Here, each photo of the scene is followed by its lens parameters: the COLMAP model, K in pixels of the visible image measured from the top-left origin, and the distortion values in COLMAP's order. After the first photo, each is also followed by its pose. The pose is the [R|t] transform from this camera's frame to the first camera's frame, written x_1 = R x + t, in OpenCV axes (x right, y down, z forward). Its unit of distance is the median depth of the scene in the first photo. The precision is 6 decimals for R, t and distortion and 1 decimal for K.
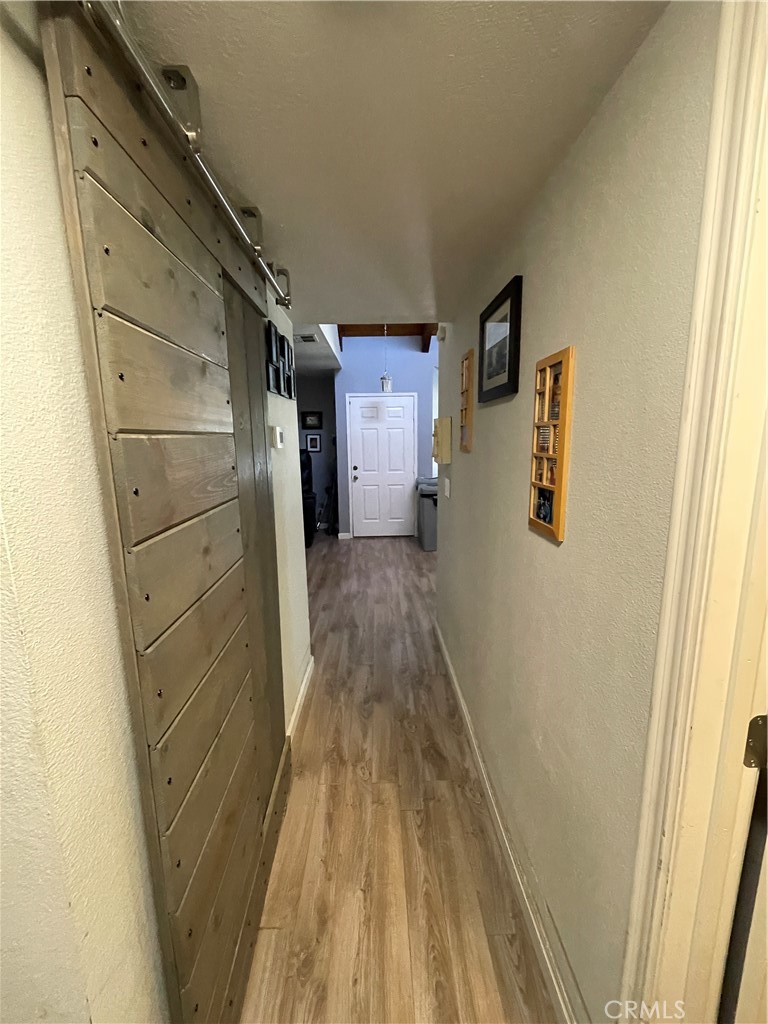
lens RADIAL K [[414.6, 0, 383.5], [0, 414.6, 509.2], [0, 0, 1]] dist [-0.003194, 0.000600]
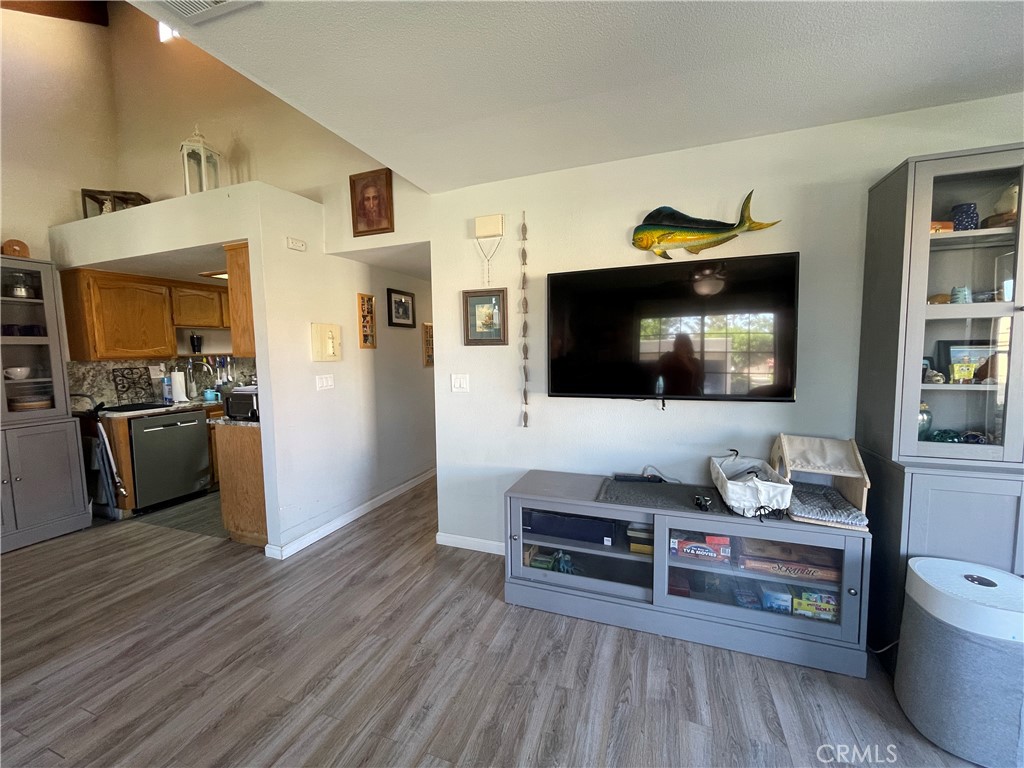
lens RADIAL K [[414.6, 0, 508.6], [0, 414.6, 384.6], [0, 0, 1]] dist [-0.003194, 0.000600]
pose [[-0.927913, -0.006292, 0.372744, -0.533260], [0.090029, 0.966482, 0.240433, -0.192587], [-0.361763, 0.256658, -0.896244, 1.288508]]
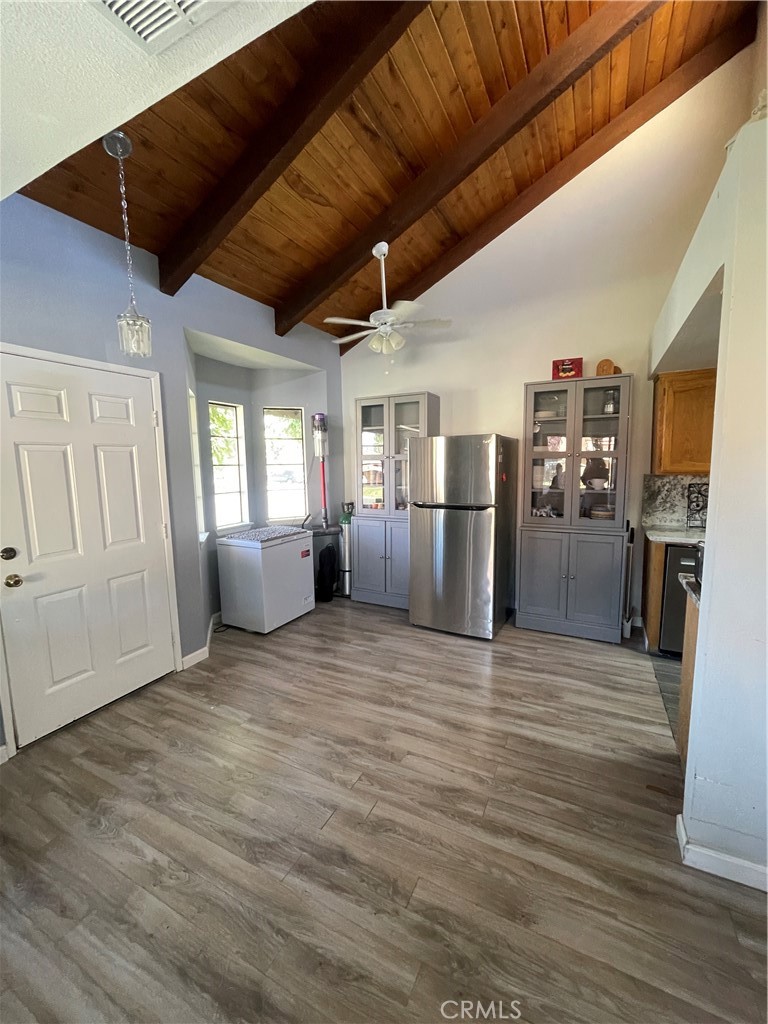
lens RADIAL K [[414.6, 0, 382.3], [0, 414.6, 510.3], [0, 0, 1]] dist [-0.003194, 0.000600]
pose [[0.470107, -0.094230, 0.877565, -0.344837], [0.164053, 0.986287, 0.018022, -0.141357], [-0.867229, 0.135495, 0.479119, 0.878477]]
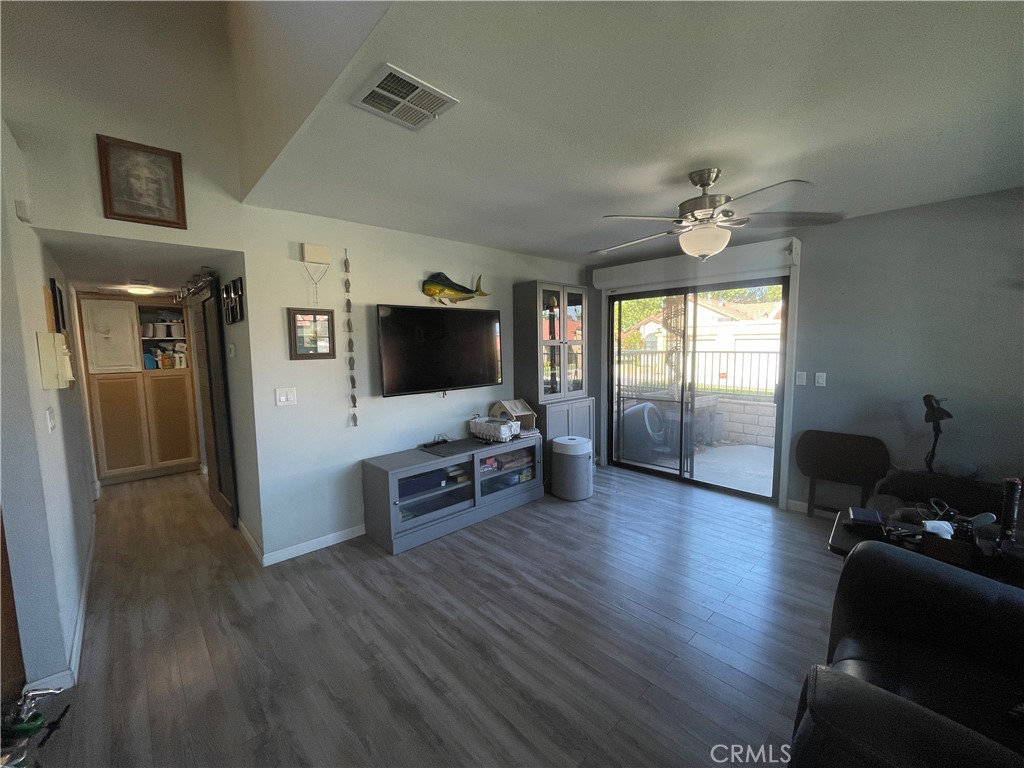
lens RADIAL K [[414.6, 0, 505.3], [0, 414.6, 386.0], [0, 0, 1]] dist [-0.003194, 0.000600]
pose [[-0.750380, 0.089981, -0.654854, 0.010255], [-0.085039, 0.969318, 0.230634, -0.252707], [0.655514, 0.228751, -0.719704, 1.460623]]
